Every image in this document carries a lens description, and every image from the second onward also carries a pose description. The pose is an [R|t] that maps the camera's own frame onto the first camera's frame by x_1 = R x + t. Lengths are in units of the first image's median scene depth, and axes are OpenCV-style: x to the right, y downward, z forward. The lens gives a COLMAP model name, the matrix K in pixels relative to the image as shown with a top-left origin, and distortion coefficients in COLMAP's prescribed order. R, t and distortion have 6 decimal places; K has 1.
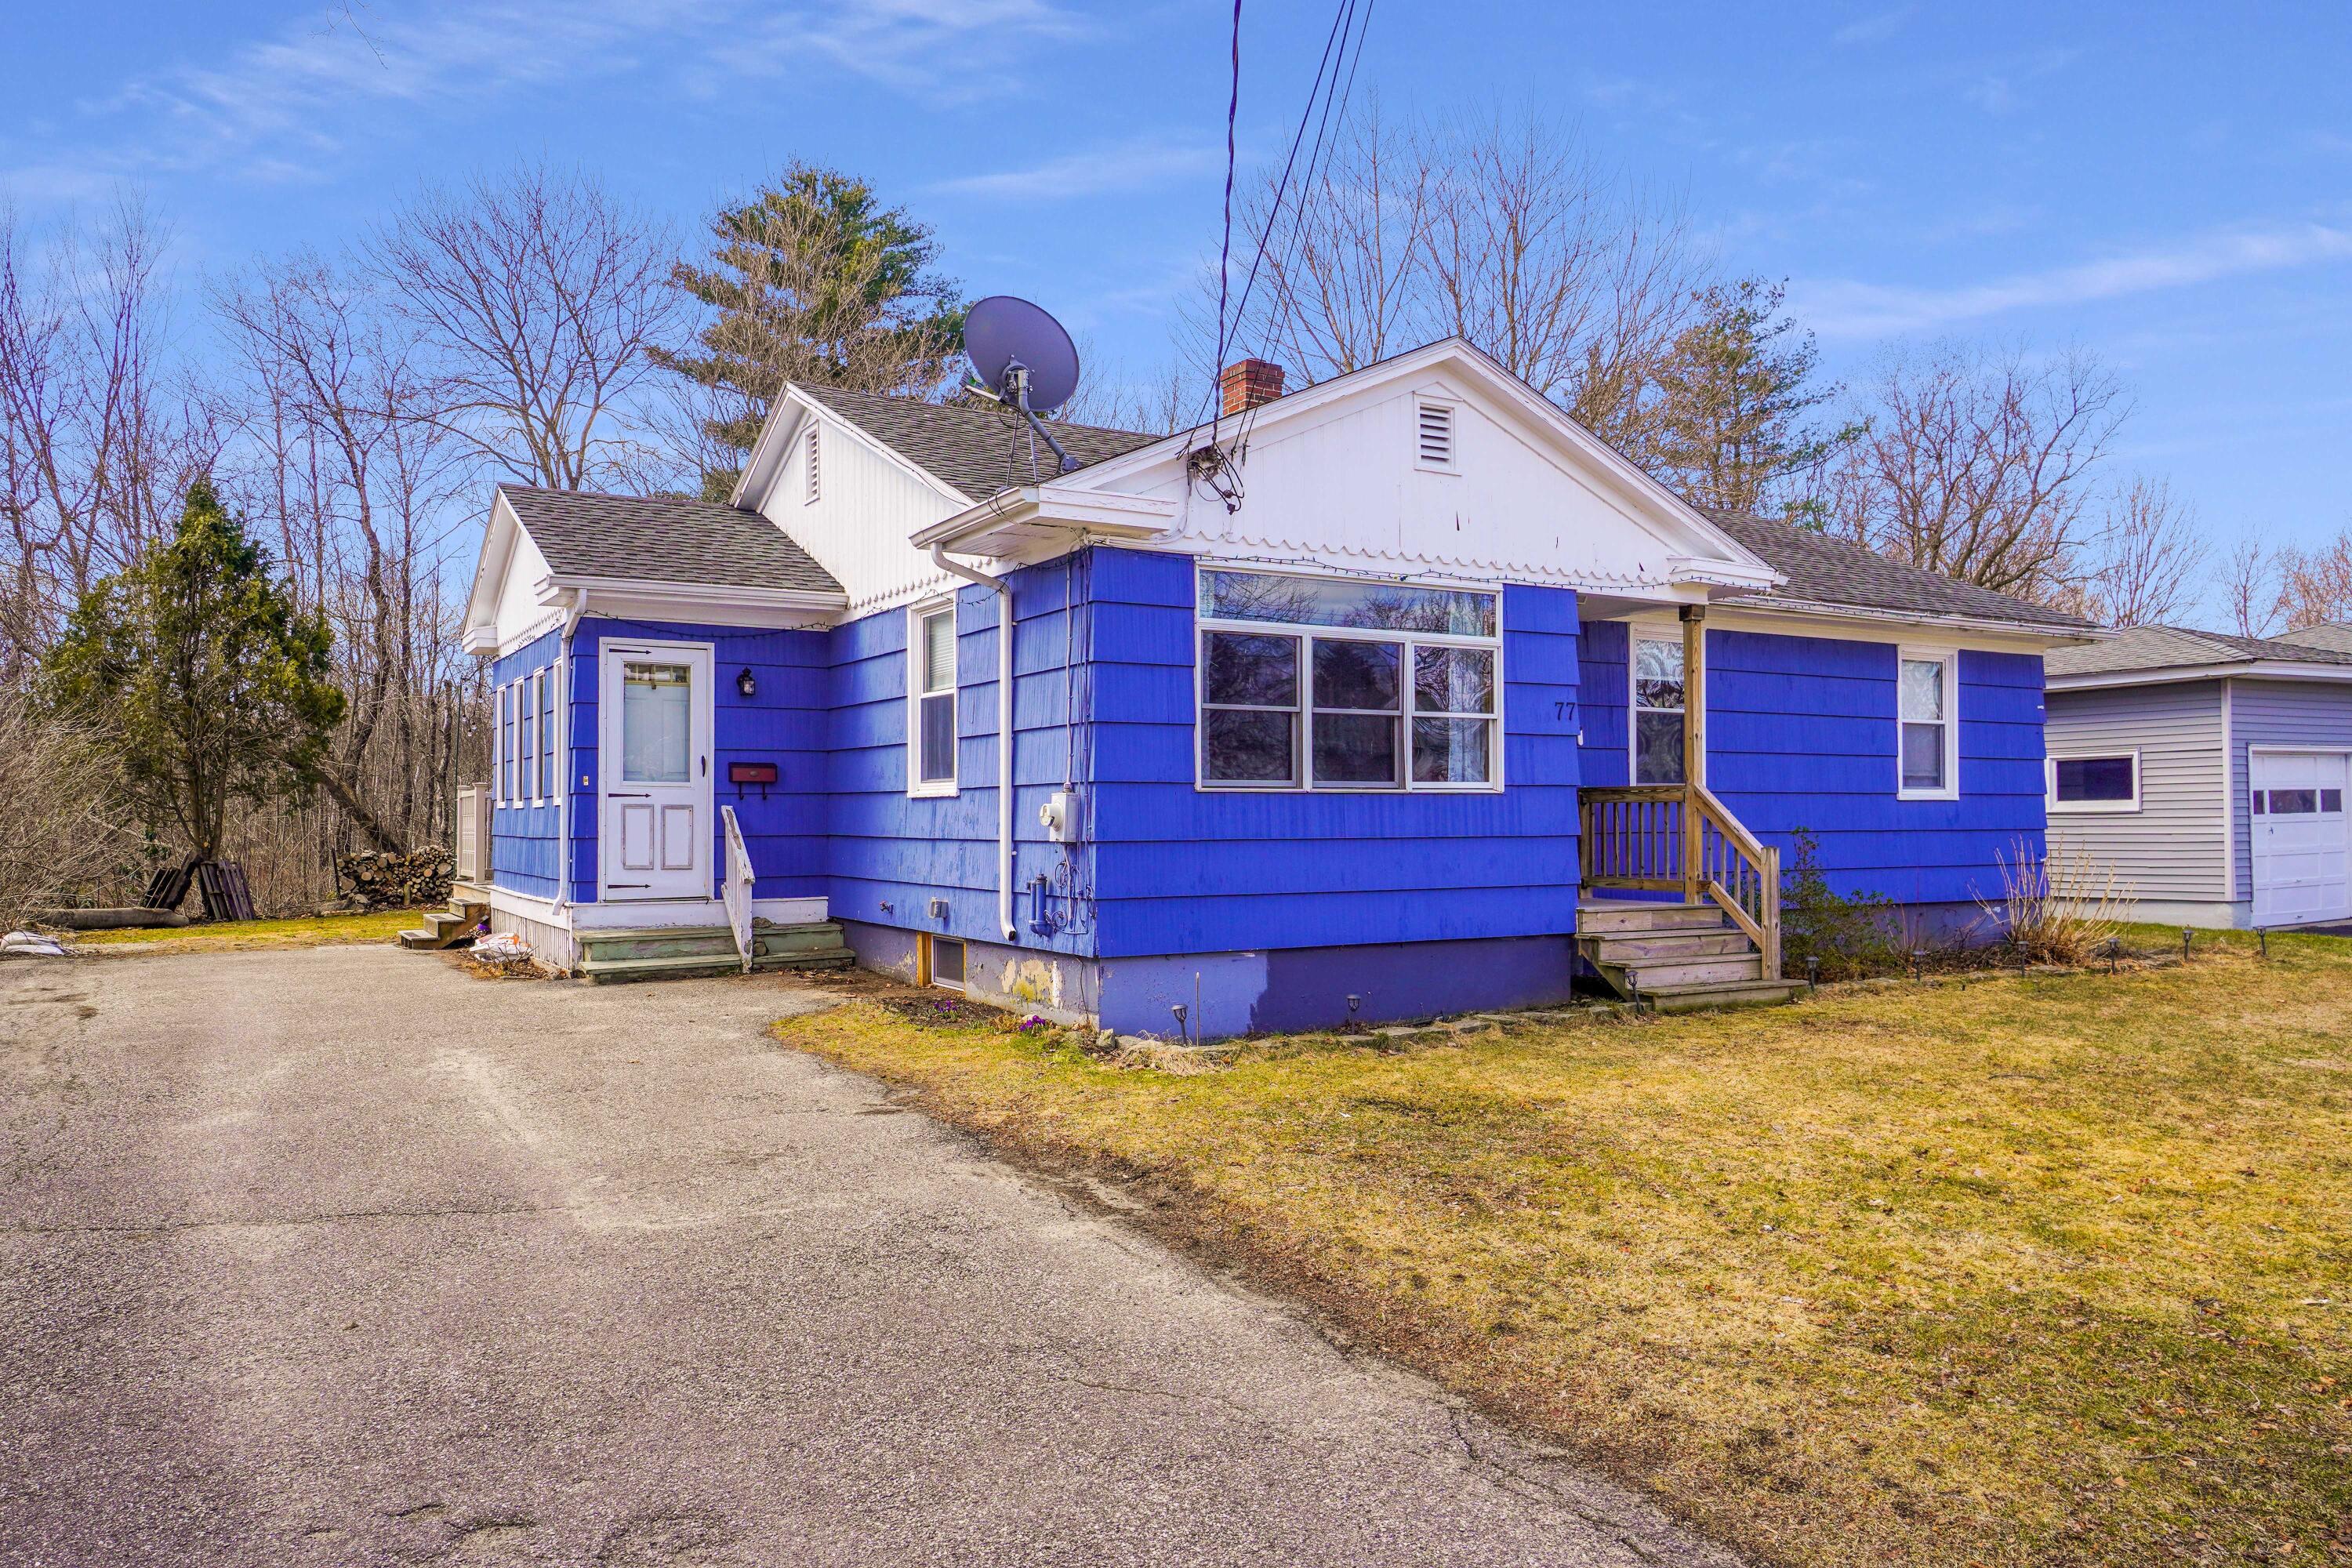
lens RADIAL K [[1625.6, 0, 1176.1], [0, 1625.6, 810.0], [0, 0, 1]] dist [0.005260, 0.001384]
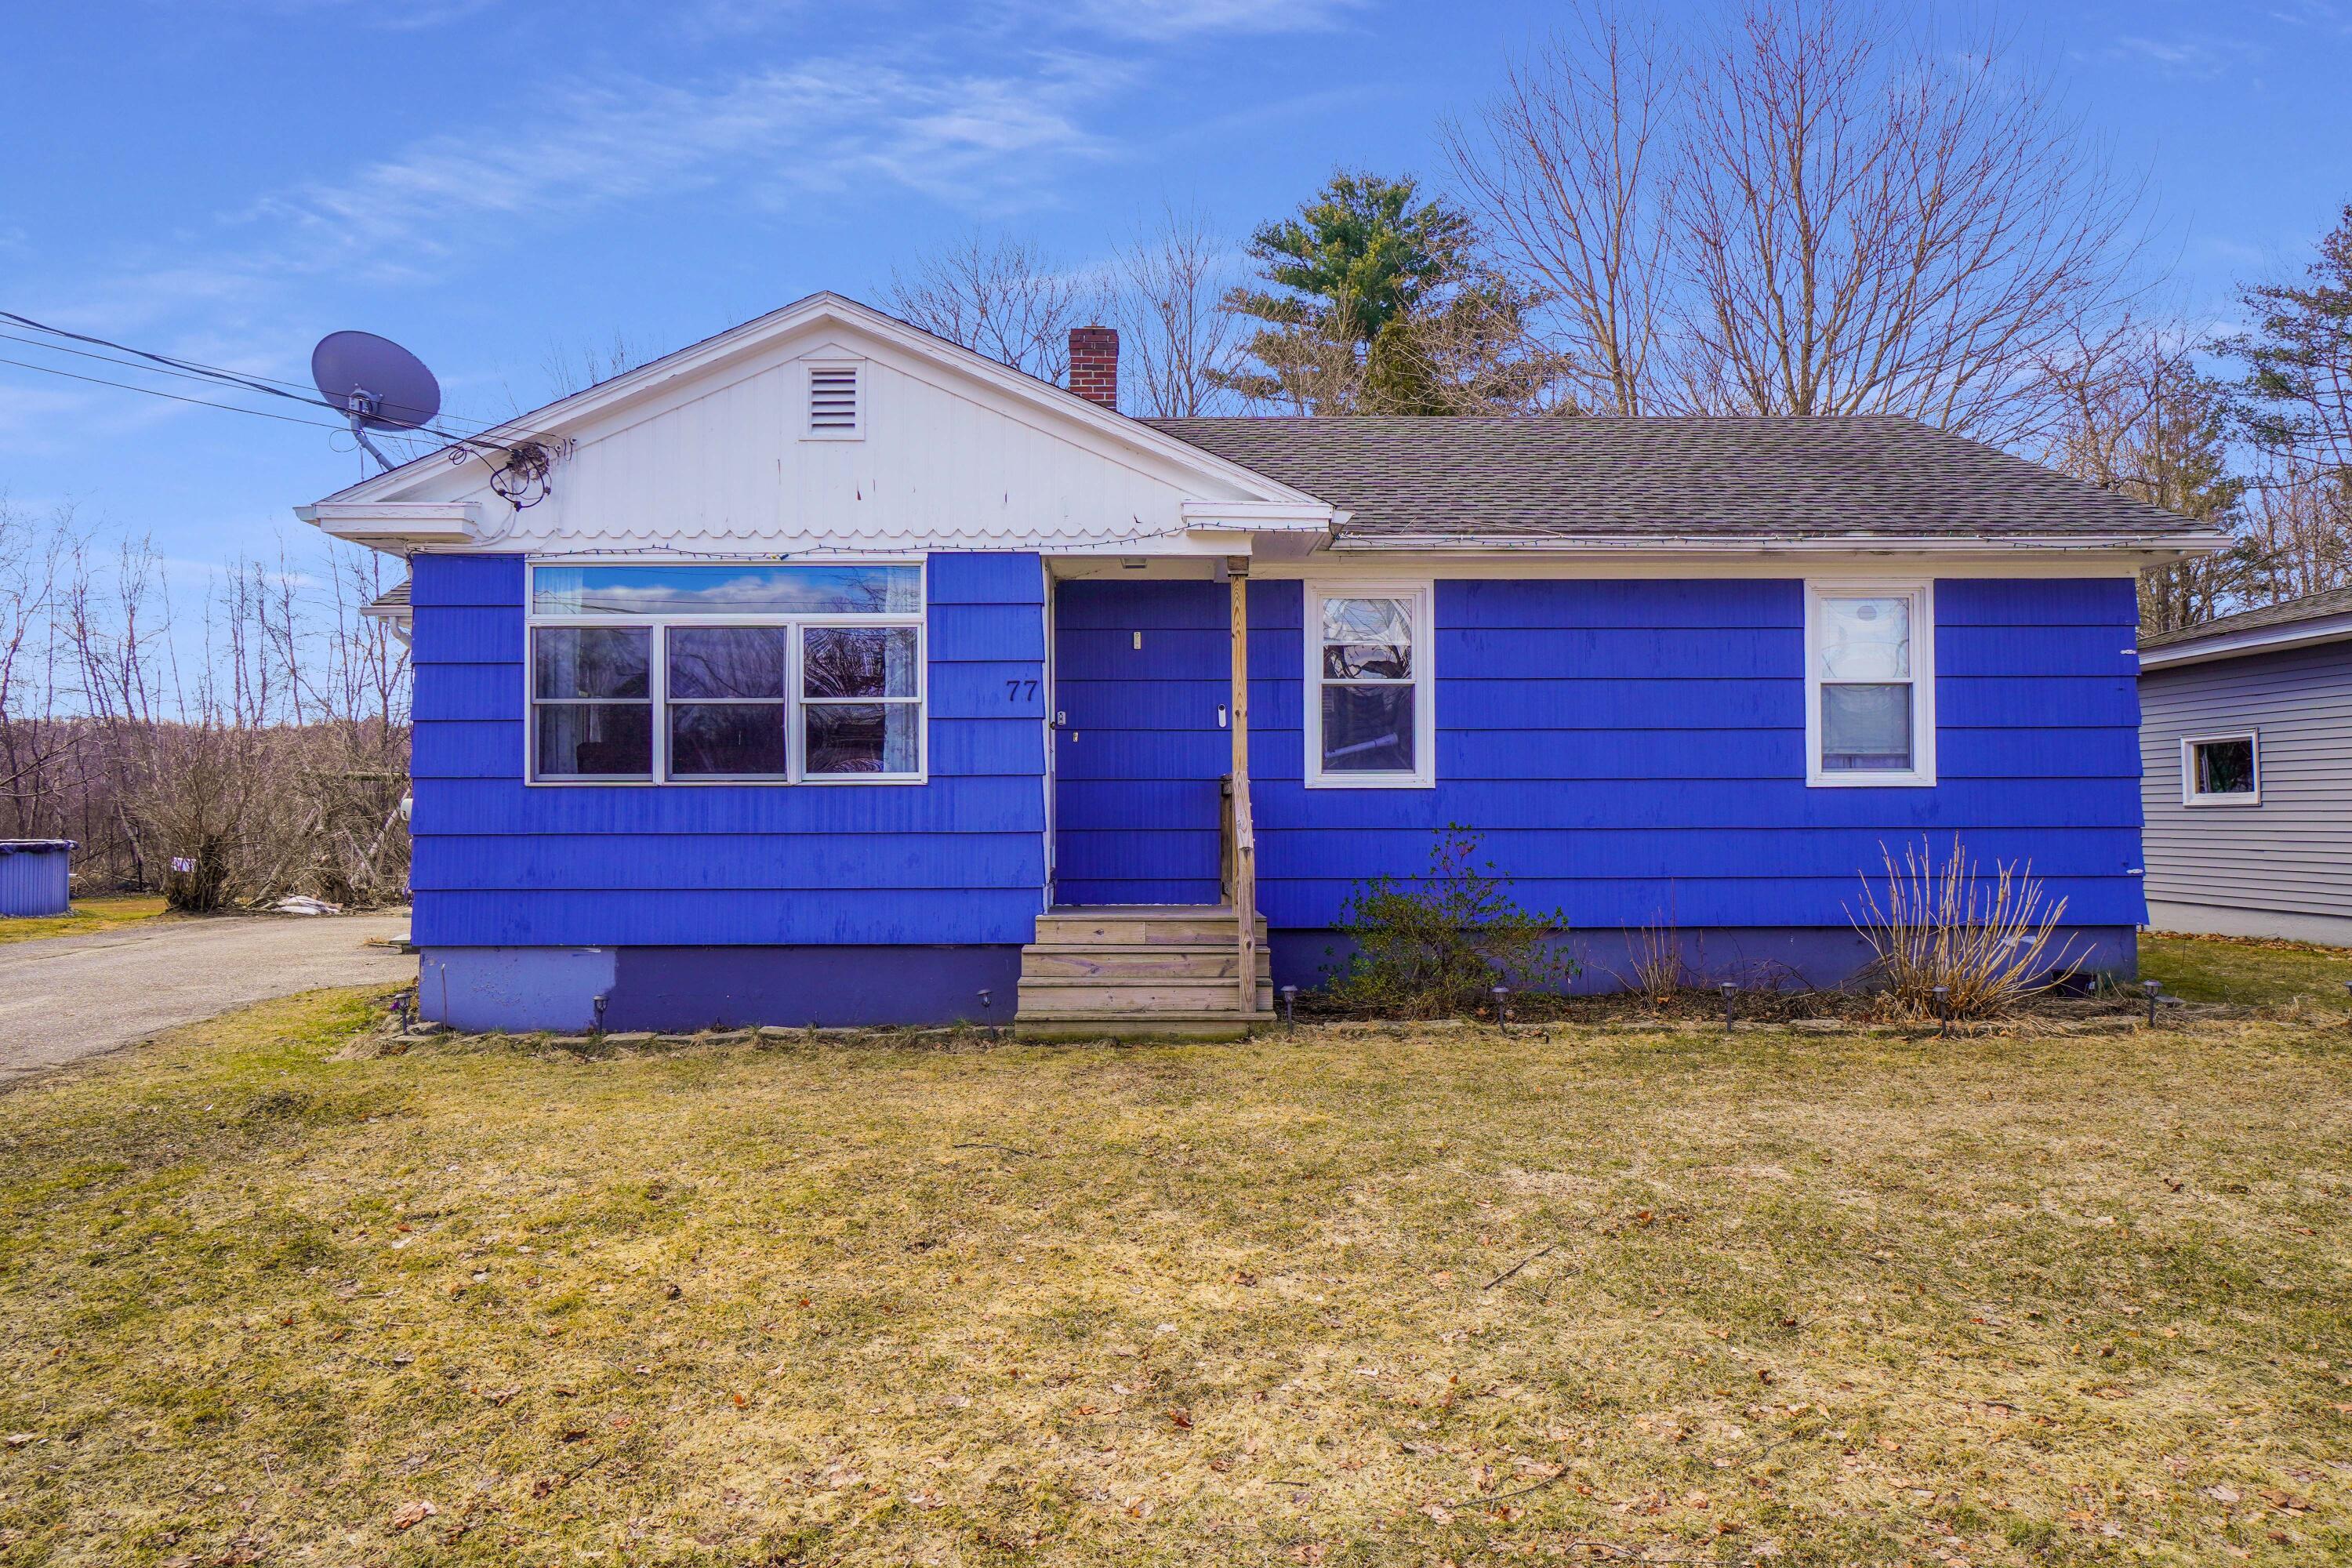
lens RADIAL K [[1602.8, 0, 1176.0], [0, 1602.8, 784.0], [0, 0, 1]] dist [-0.005876, -0.001897]
pose [[0.866526, -0.007914, -0.499069, 0.756262], [0.003388, 0.999945, -0.009973, -0.001469], [0.499120, 0.006951, 0.866505, 0.295898]]
